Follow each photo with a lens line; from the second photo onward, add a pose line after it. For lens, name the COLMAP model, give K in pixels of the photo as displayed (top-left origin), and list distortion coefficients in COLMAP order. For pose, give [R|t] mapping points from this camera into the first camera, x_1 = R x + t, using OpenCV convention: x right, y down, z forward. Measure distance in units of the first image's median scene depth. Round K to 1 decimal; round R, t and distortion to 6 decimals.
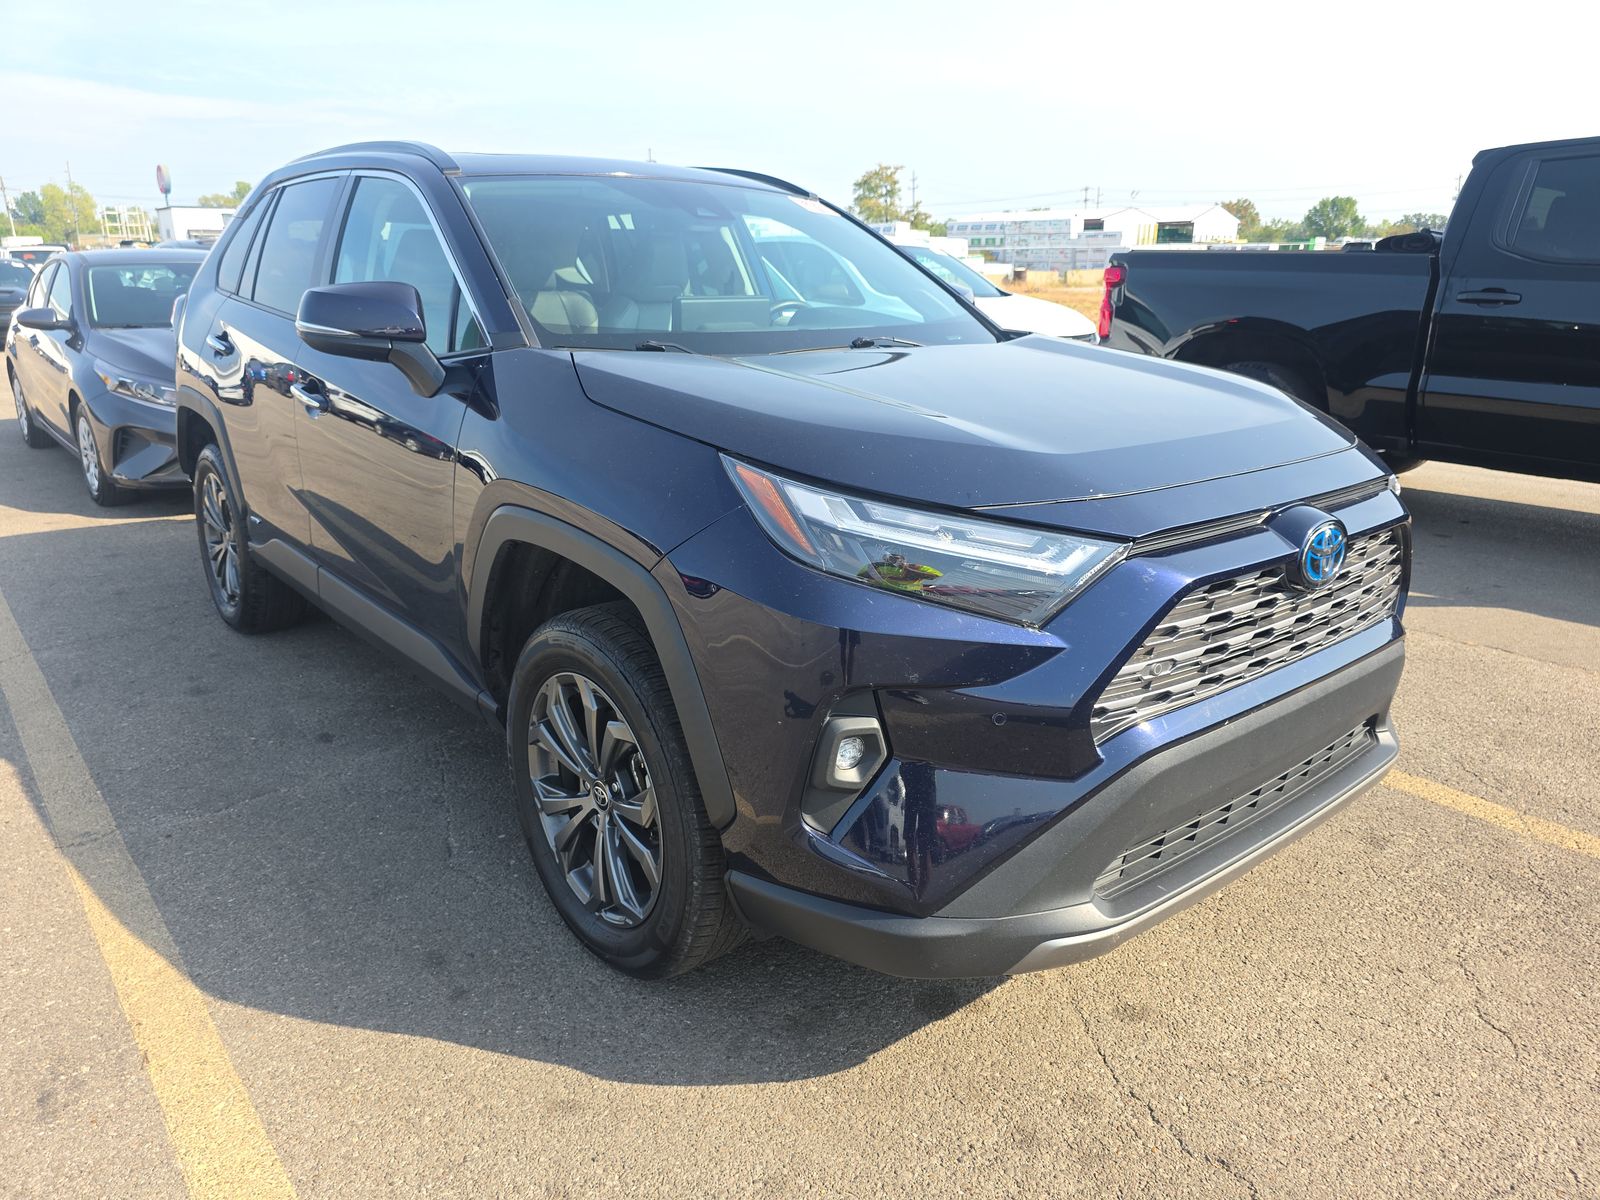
lens RADIAL K [[1074.1, 0, 803.7], [0, 1074.1, 597.4], [0, 0, 1]] dist [0.011258, -0.025559]
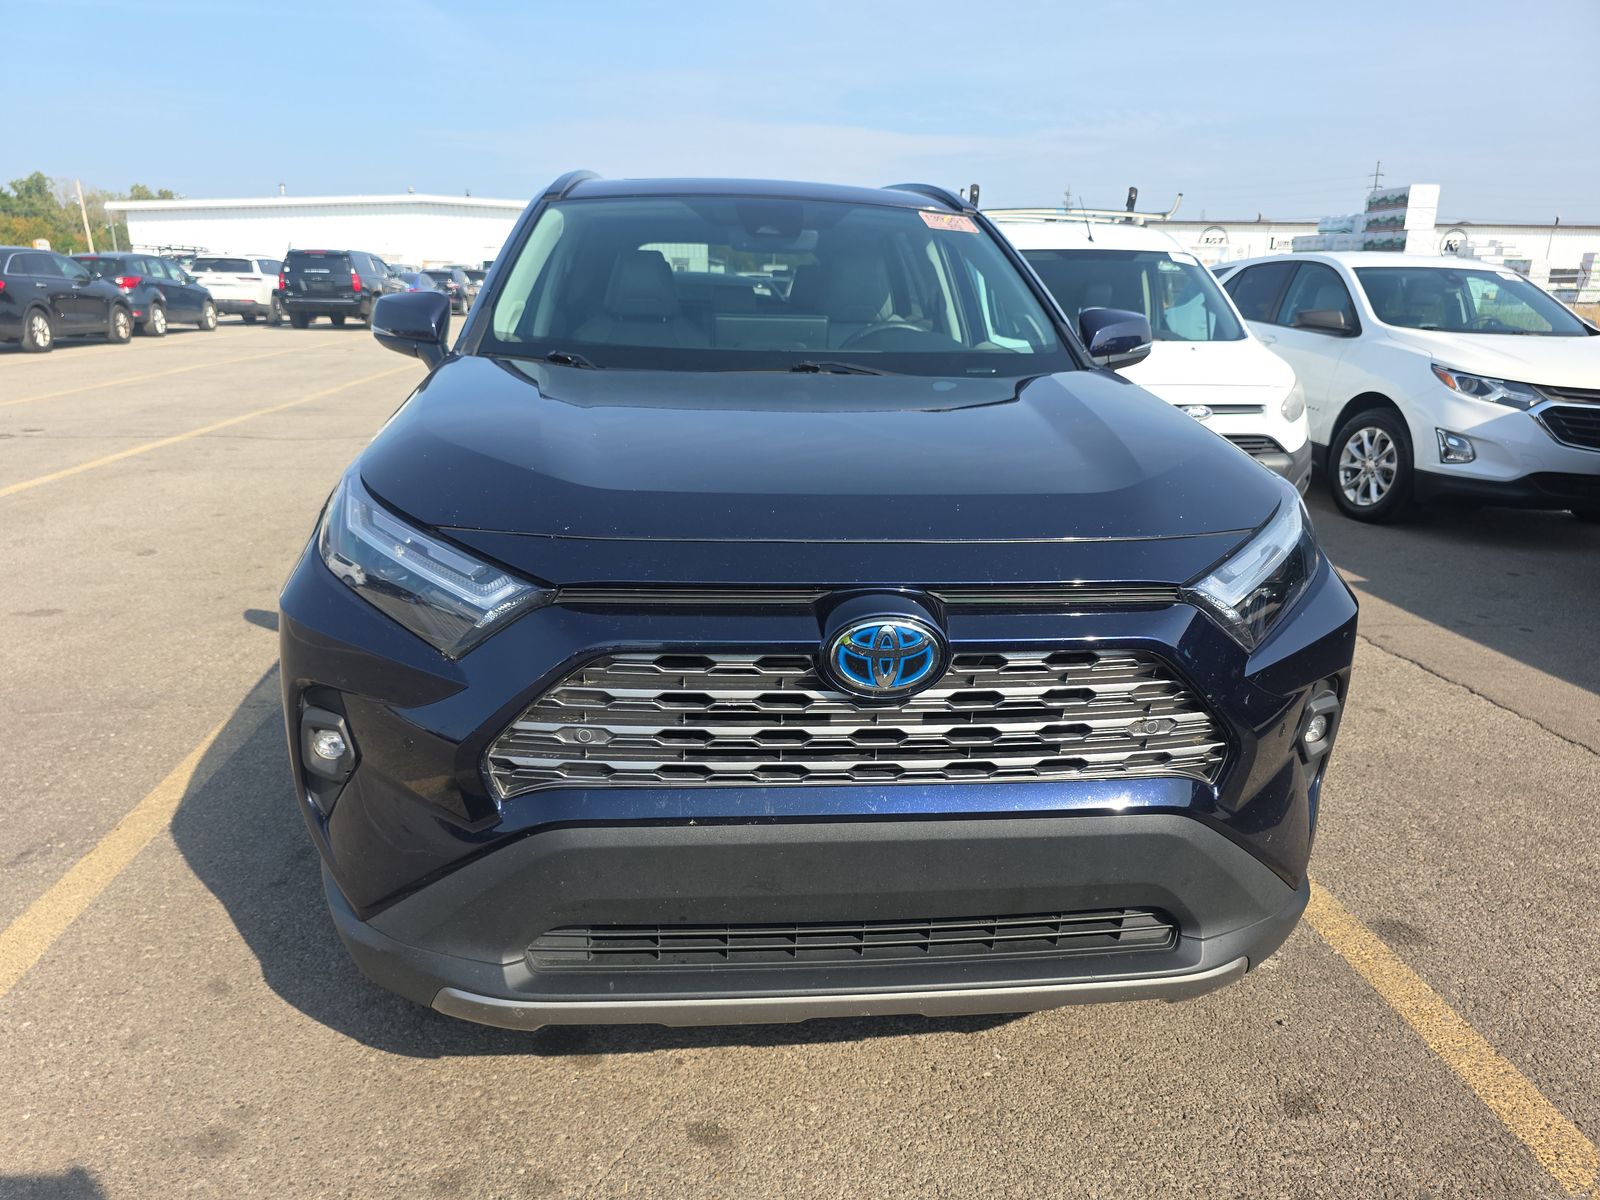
lens RADIAL K [[1074.1, 0, 802.6], [0, 1074.1, 603.3], [0, 0, 1]] dist [0.011258, -0.025559]
pose [[0.823011, 0.157206, -0.545838, 0.865477], [-0.164263, 0.985751, 0.036230, -0.094458], [0.543756, 0.059843, 0.837107, 0.314869]]
